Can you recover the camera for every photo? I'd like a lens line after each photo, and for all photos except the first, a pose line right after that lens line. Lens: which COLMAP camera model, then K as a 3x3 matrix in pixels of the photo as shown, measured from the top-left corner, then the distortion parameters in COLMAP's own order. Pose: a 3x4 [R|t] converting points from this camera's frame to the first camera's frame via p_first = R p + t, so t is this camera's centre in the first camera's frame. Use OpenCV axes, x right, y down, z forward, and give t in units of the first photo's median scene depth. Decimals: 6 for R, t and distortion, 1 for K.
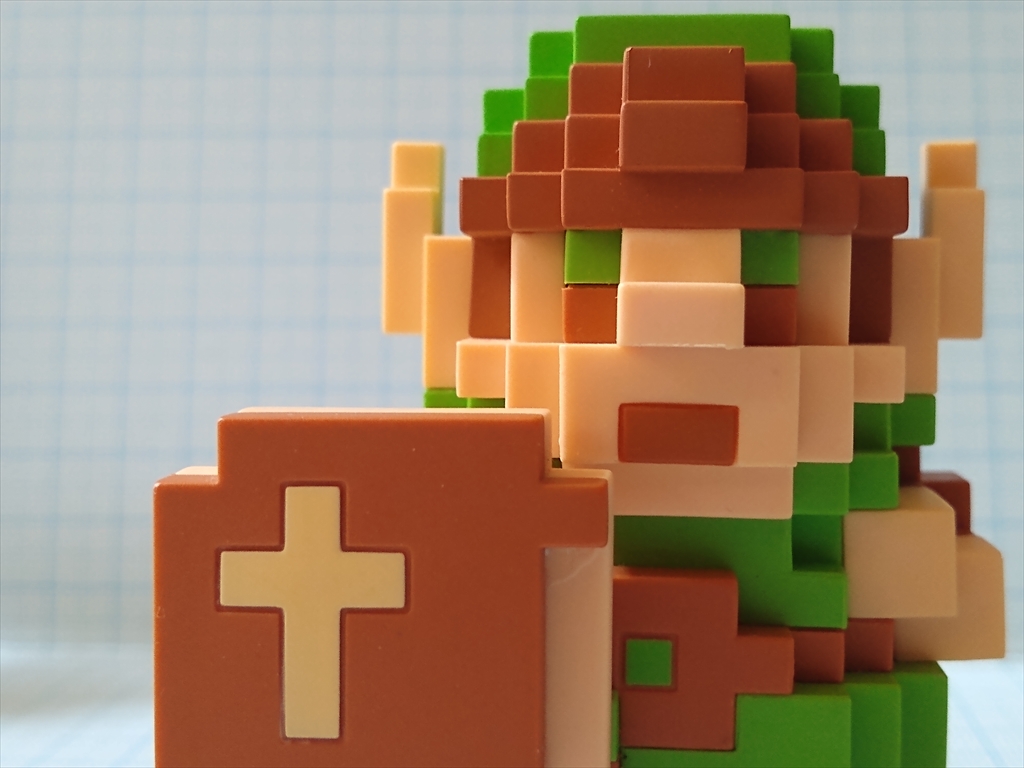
lens RADIAL K [[1882.1, 0, 512.0], [0, 1882.1, 384.0], [0, 0, 1]] dist [0.236743, -1.528511]
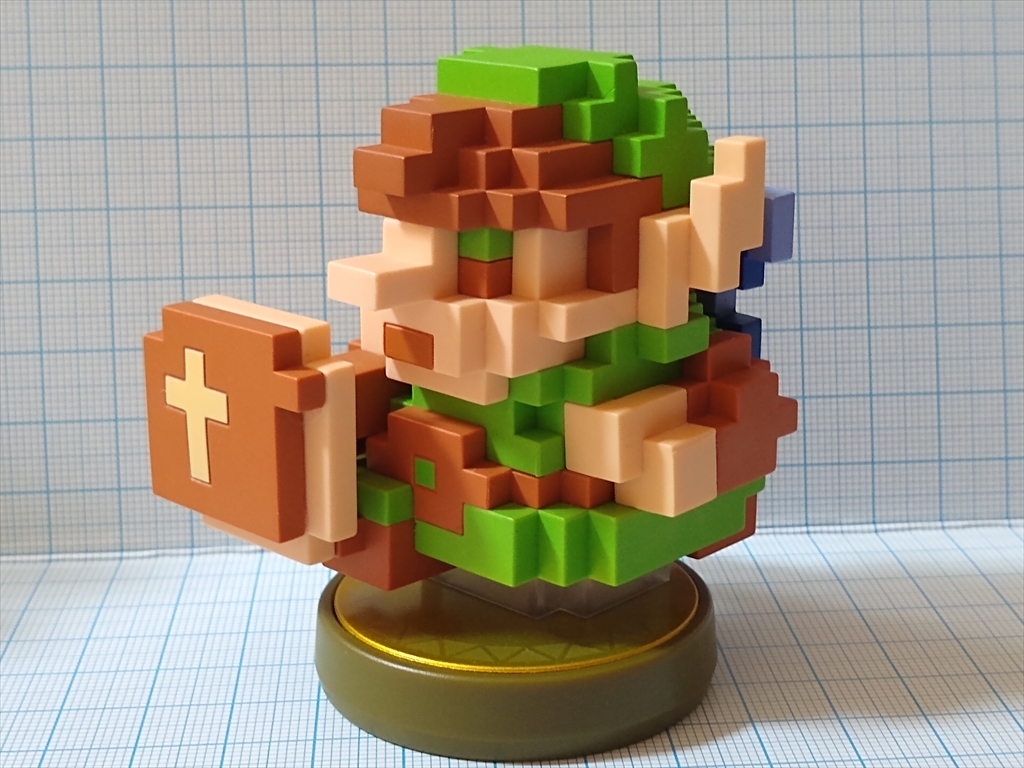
lens RADIAL K [[1929.3, 0, 510.7], [0, 1929.3, 423.5], [0, 0, 1]] dist [0.227789, -1.380313]
pose [[0.770530, 0.187522, -0.609195, 1.165042], [-0.033301, 0.966283, 0.255320, -0.331839], [0.636533, -0.176445, 0.750795, -0.210278]]
